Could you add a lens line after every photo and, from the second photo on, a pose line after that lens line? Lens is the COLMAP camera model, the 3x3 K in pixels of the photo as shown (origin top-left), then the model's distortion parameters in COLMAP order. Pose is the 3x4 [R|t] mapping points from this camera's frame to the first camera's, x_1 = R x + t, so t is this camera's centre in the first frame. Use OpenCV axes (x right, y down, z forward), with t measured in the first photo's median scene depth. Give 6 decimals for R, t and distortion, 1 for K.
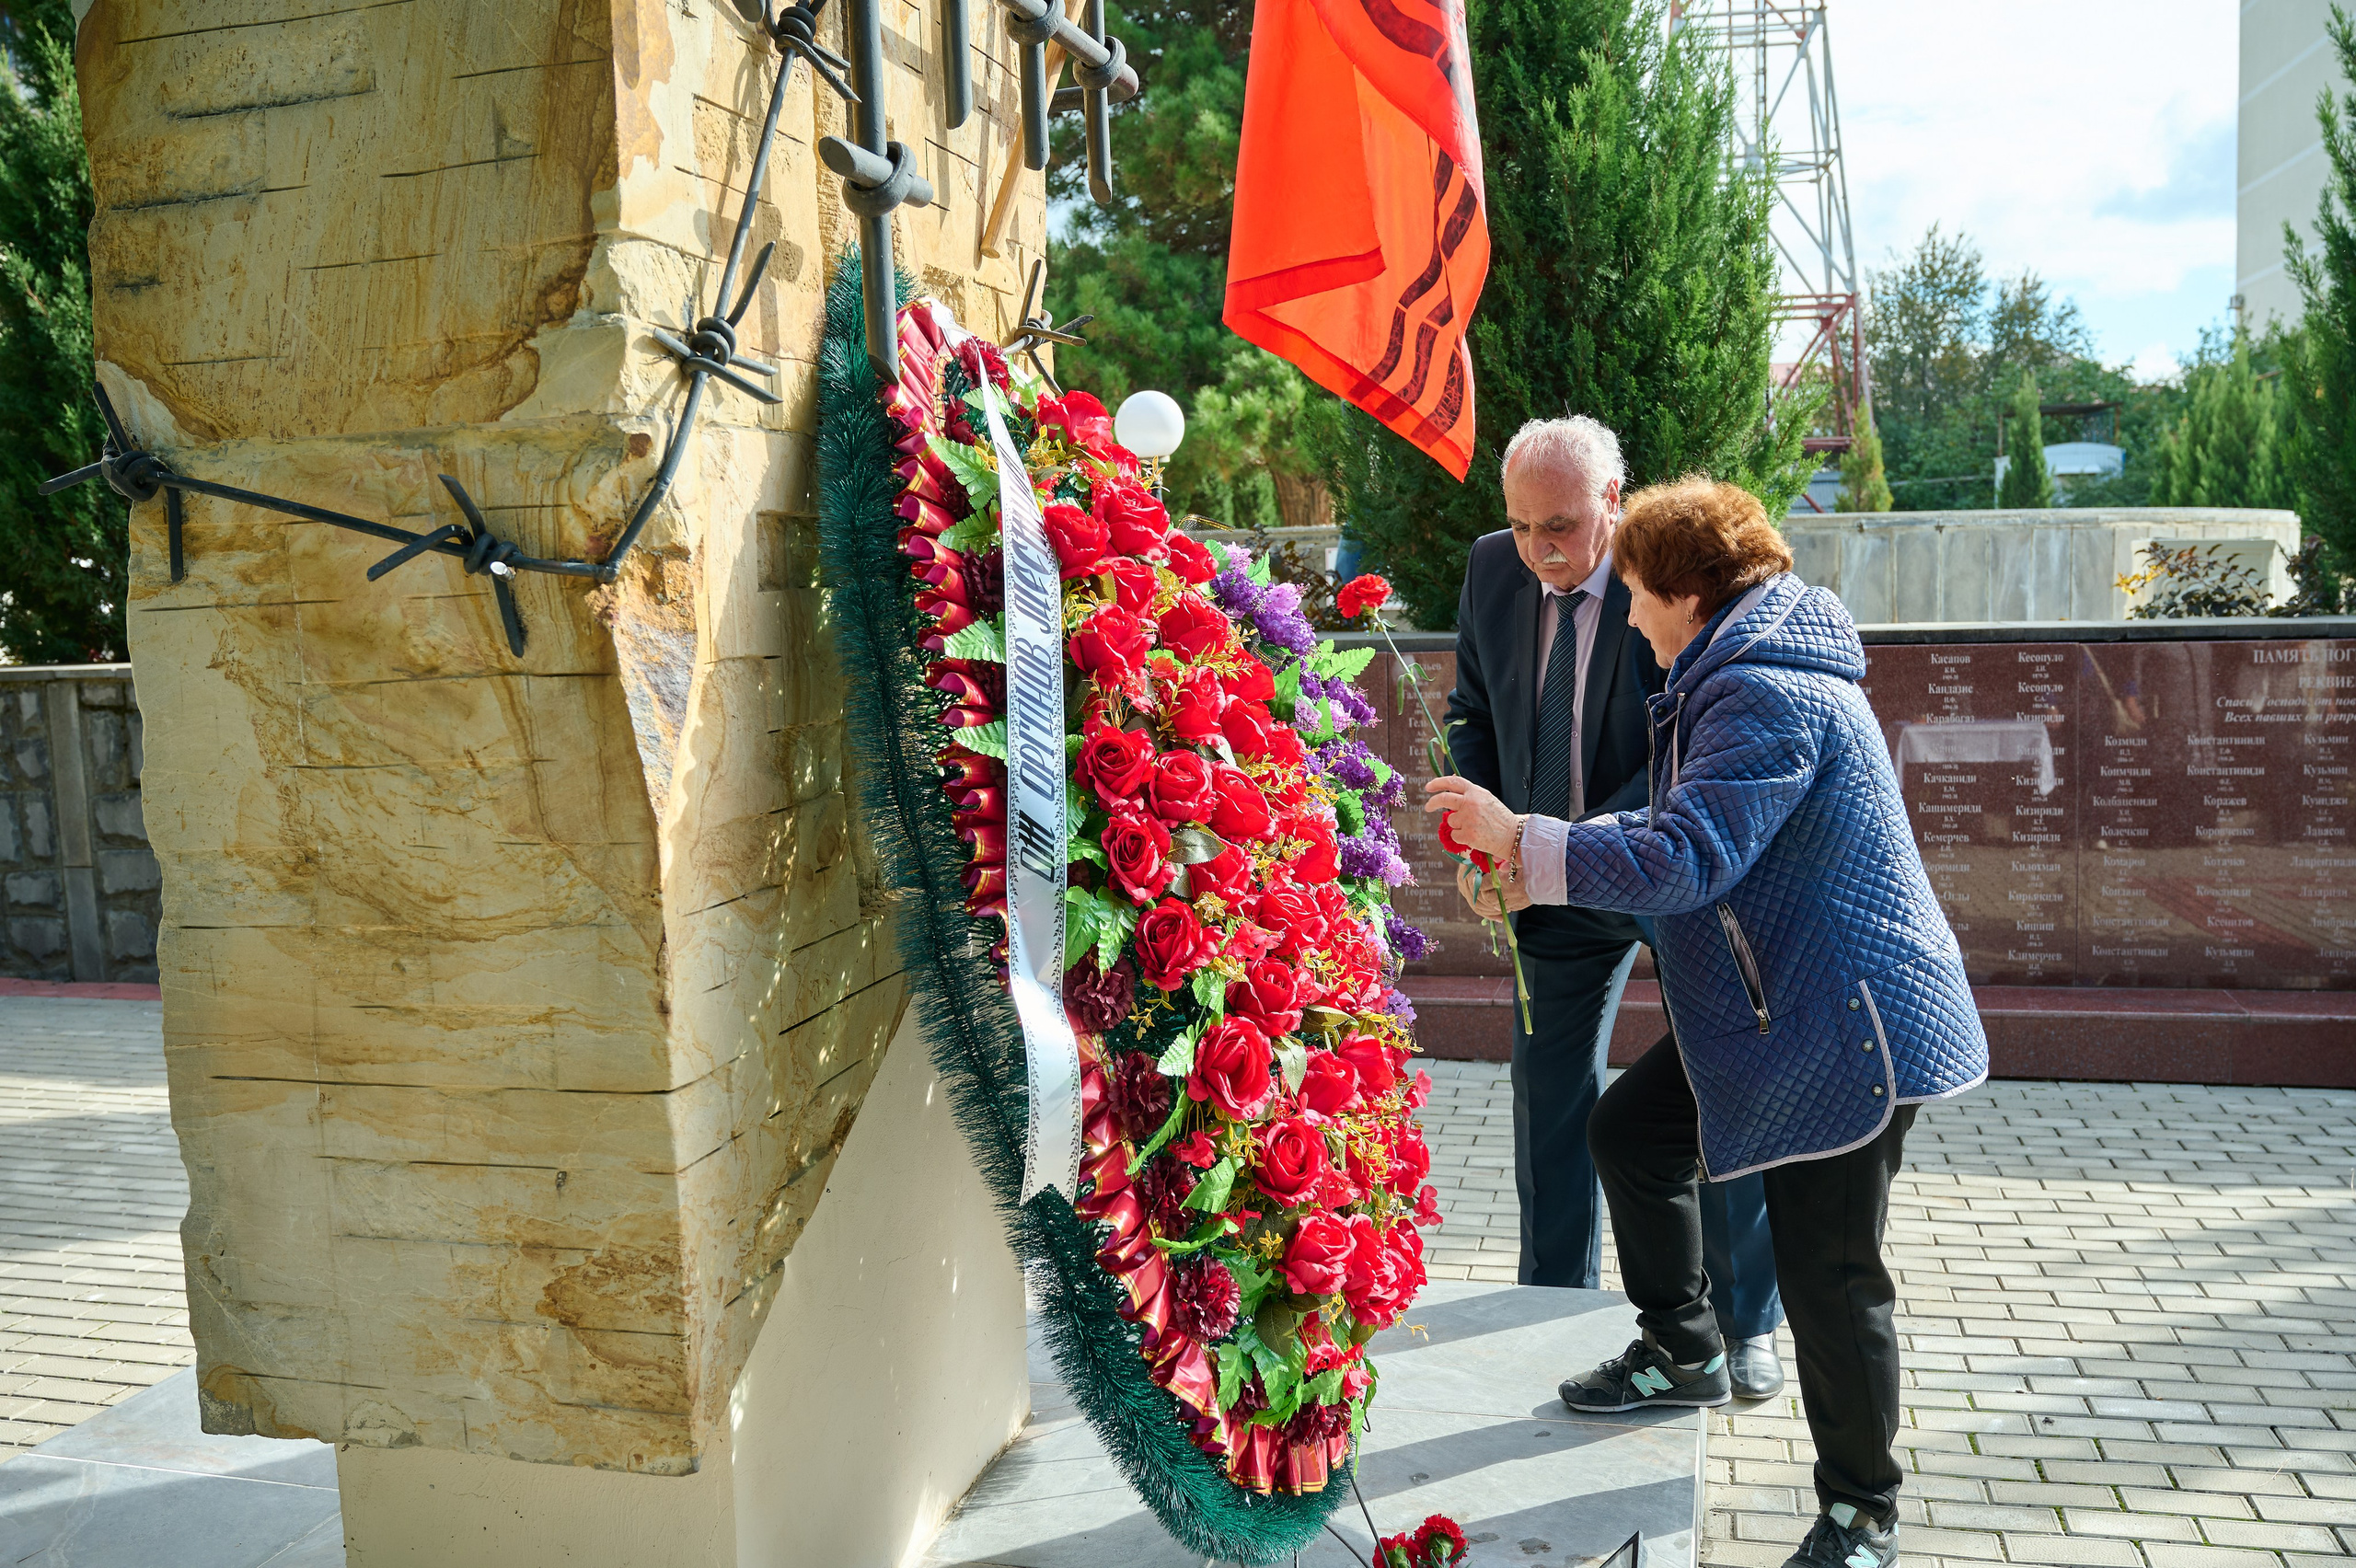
lens RADIAL K [[2131.9, 0, 1182.6], [0, 2131.9, 804.6], [0, 0, 1]] dist [-0.061437, 0.022381]
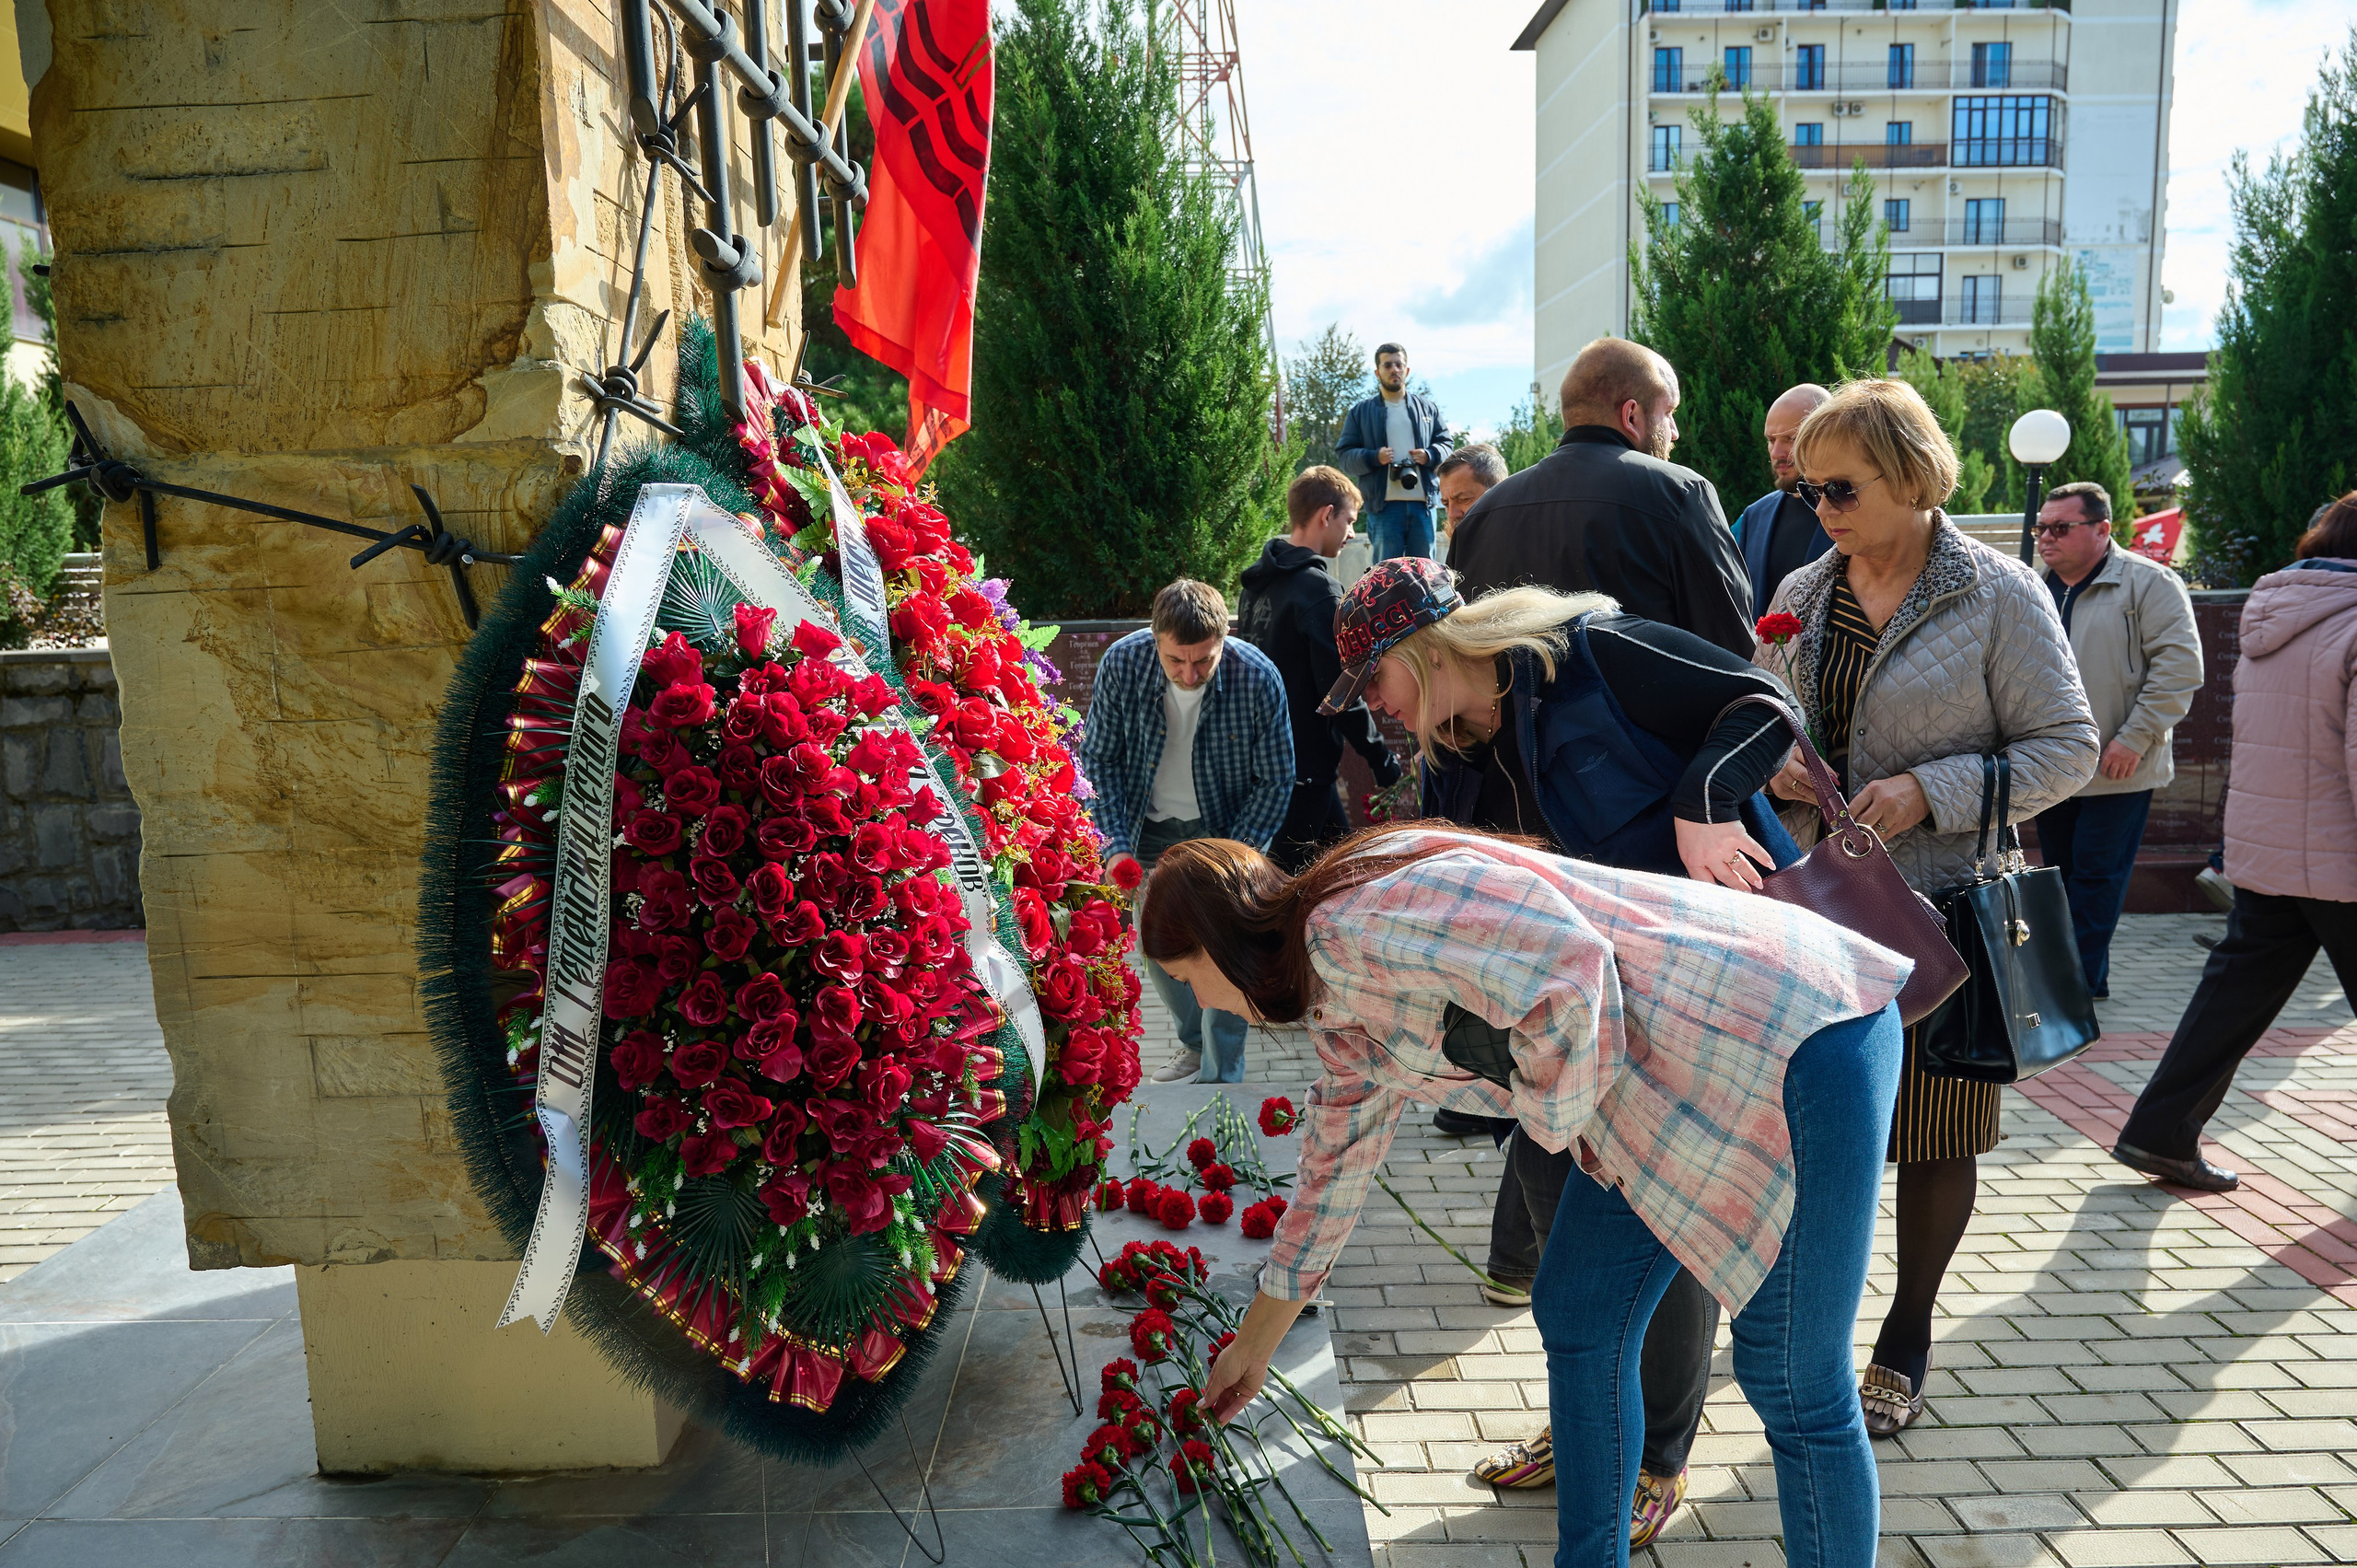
lens RADIAL K [[1601.9, 0, 1176.8], [0, 1601.9, 803.8], [0, 0, 1]] dist [-0.010855, 0.005134]
pose [[0.970052, -0.033338, 0.240600, -0.125908], [0.026192, 0.999117, 0.032841, 0.012882], [-0.241483, -0.025556, 0.970069, -0.033355]]
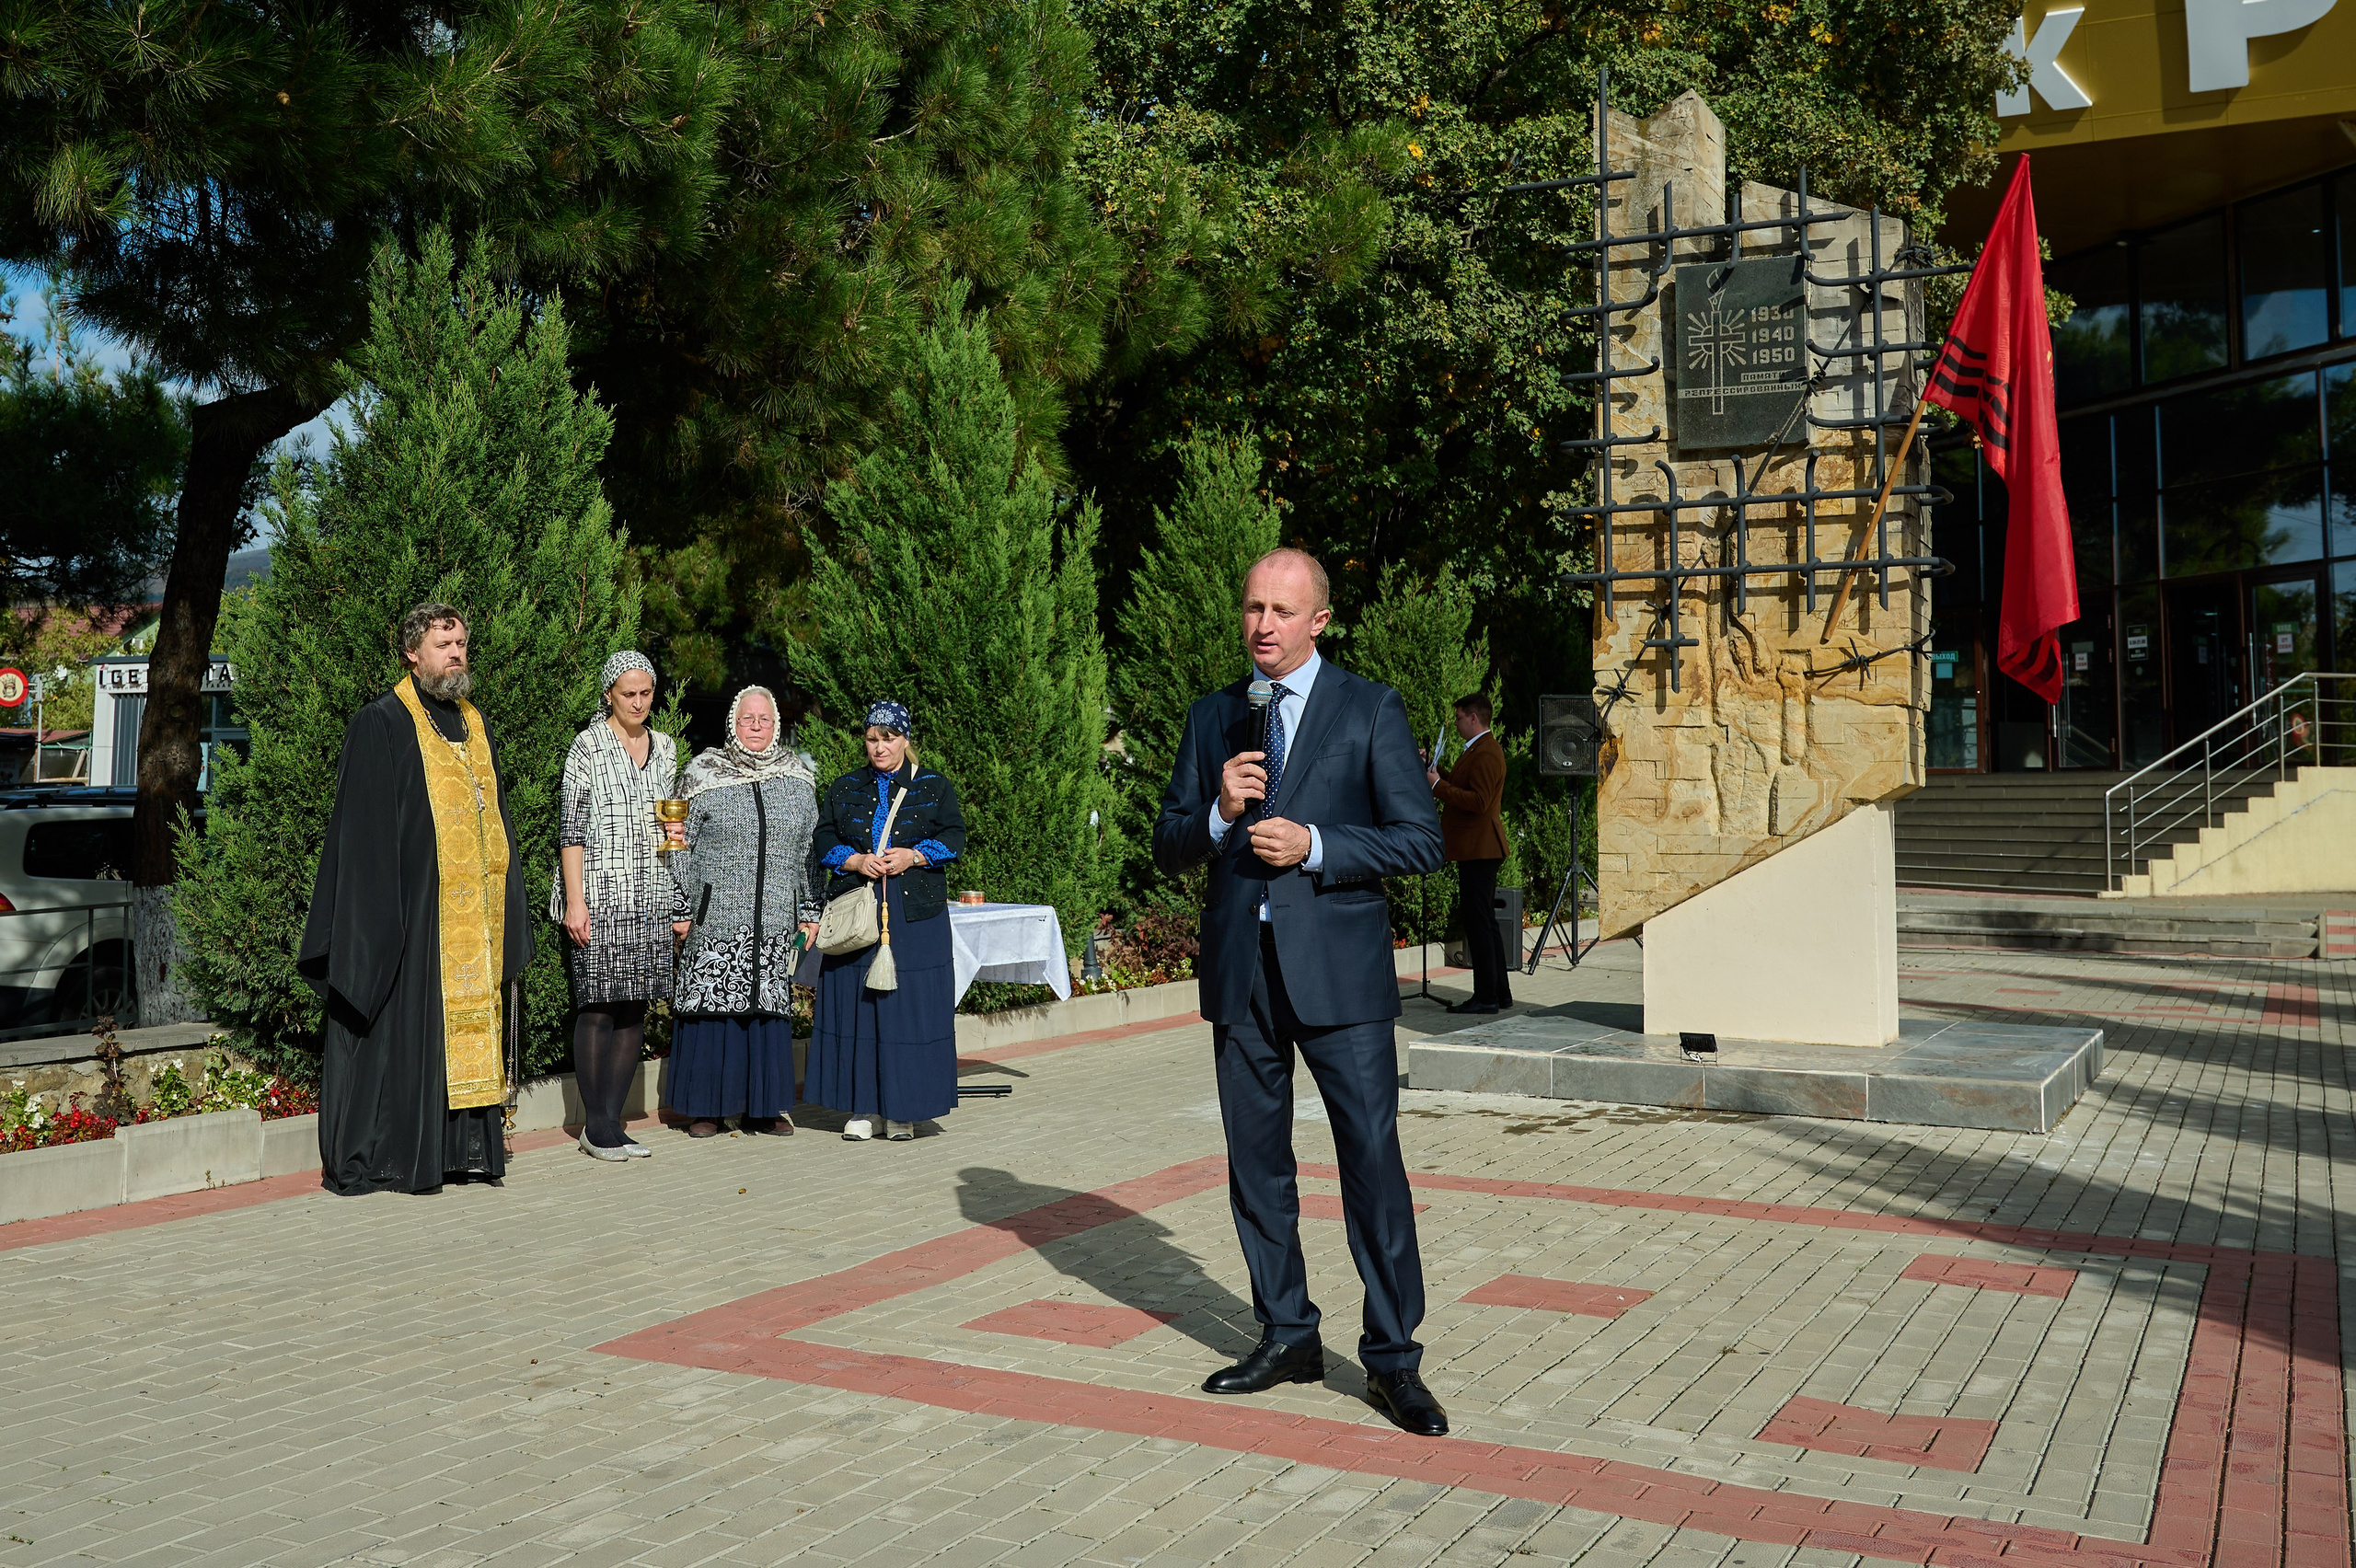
lens RADIAL K [[2354.8, 0, 1005.1], [0, 2354.8, 613.3], [0, 0, 1]] dist [-0.000918, 0.000000]
pose [[-0.271889, -0.054163, -0.960803, 4.767298], [-0.107882, 0.993837, -0.025496, -0.100360], [0.956262, 0.096722, -0.276057, 1.046099]]
